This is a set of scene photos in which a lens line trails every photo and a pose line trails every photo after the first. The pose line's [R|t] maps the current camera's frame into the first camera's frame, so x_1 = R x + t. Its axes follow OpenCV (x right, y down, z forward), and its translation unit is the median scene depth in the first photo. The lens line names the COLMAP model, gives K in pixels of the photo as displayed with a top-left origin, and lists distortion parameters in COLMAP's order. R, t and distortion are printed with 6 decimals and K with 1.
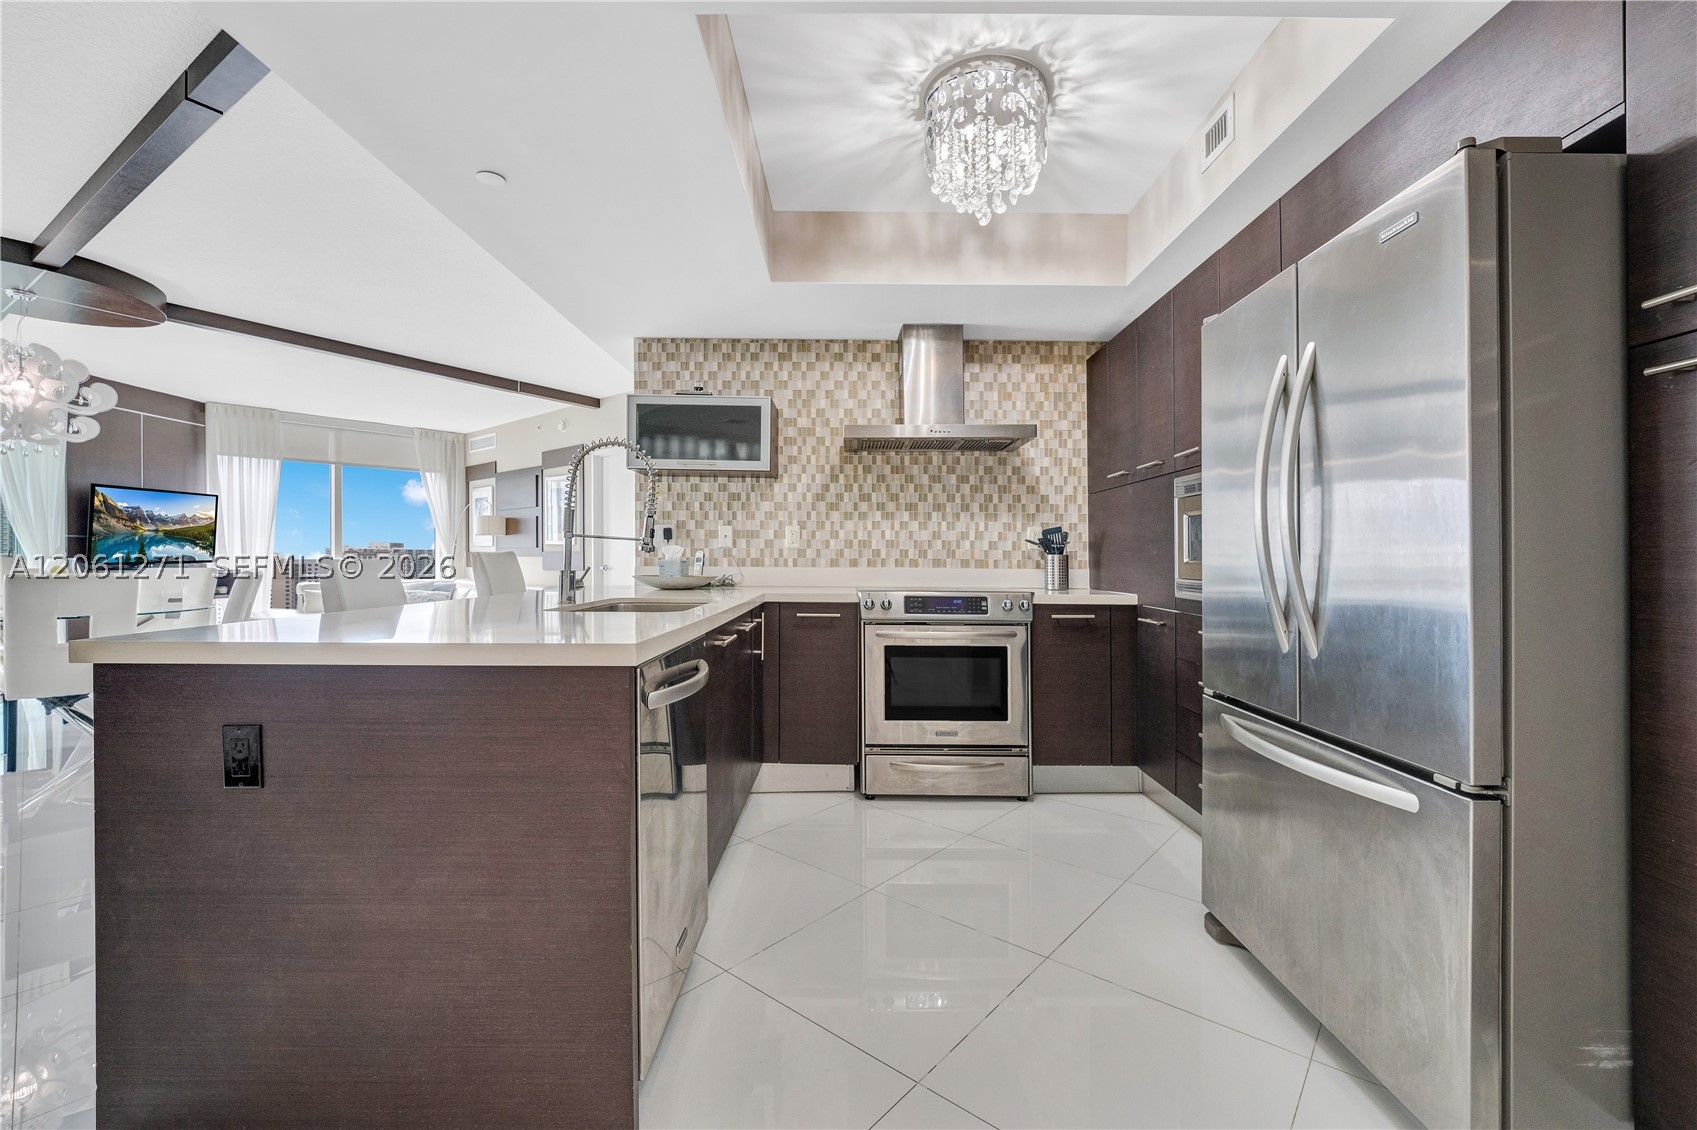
lens RADIAL K [[702.2, 0, 845.3], [0, 702.2, 561.6], [0, 0, 1]] dist [-0.019861, 0.000058]
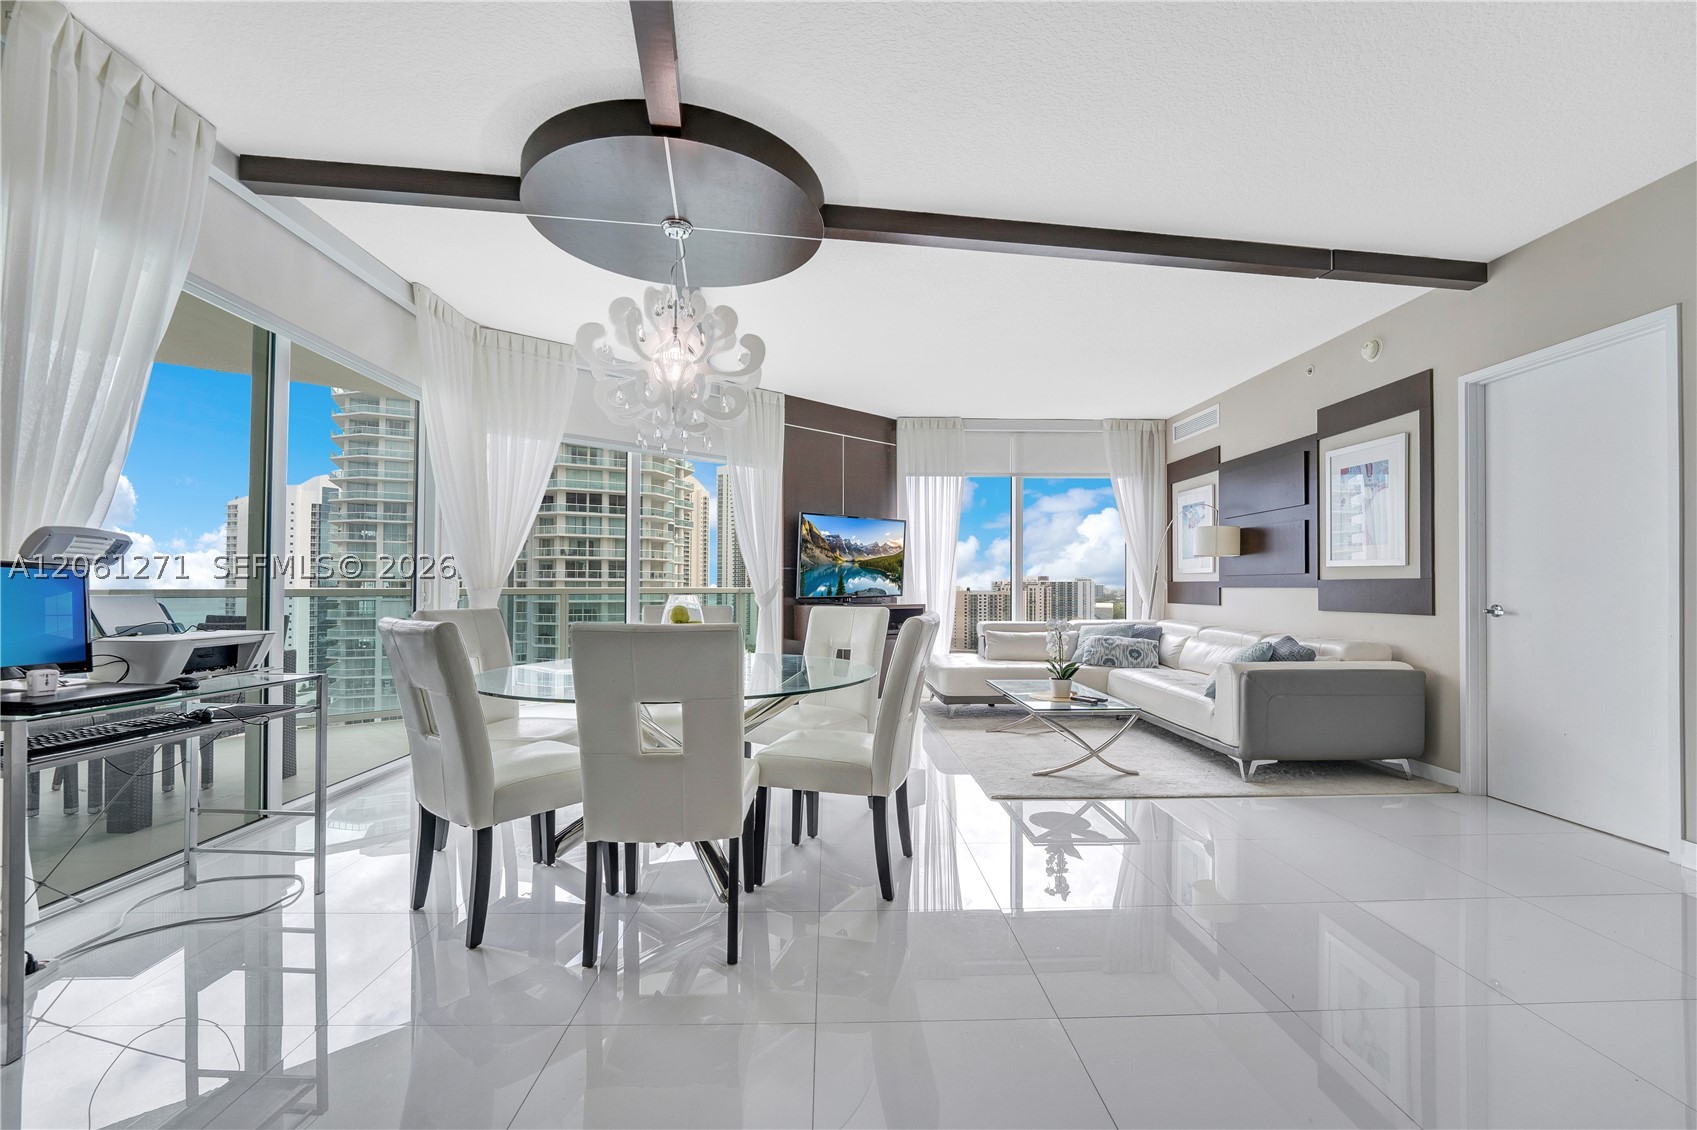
lens RADIAL K [[702.2, 0, 836.2], [0, 702.2, 578.4], [0, 0, 1]] dist [-0.019861, 0.000058]
pose [[0.655418, -0.012130, -0.755169, -0.561837], [-0.003632, 0.999809, -0.019211, -0.007305], [0.755258, 0.015334, 0.655249, 0.672610]]
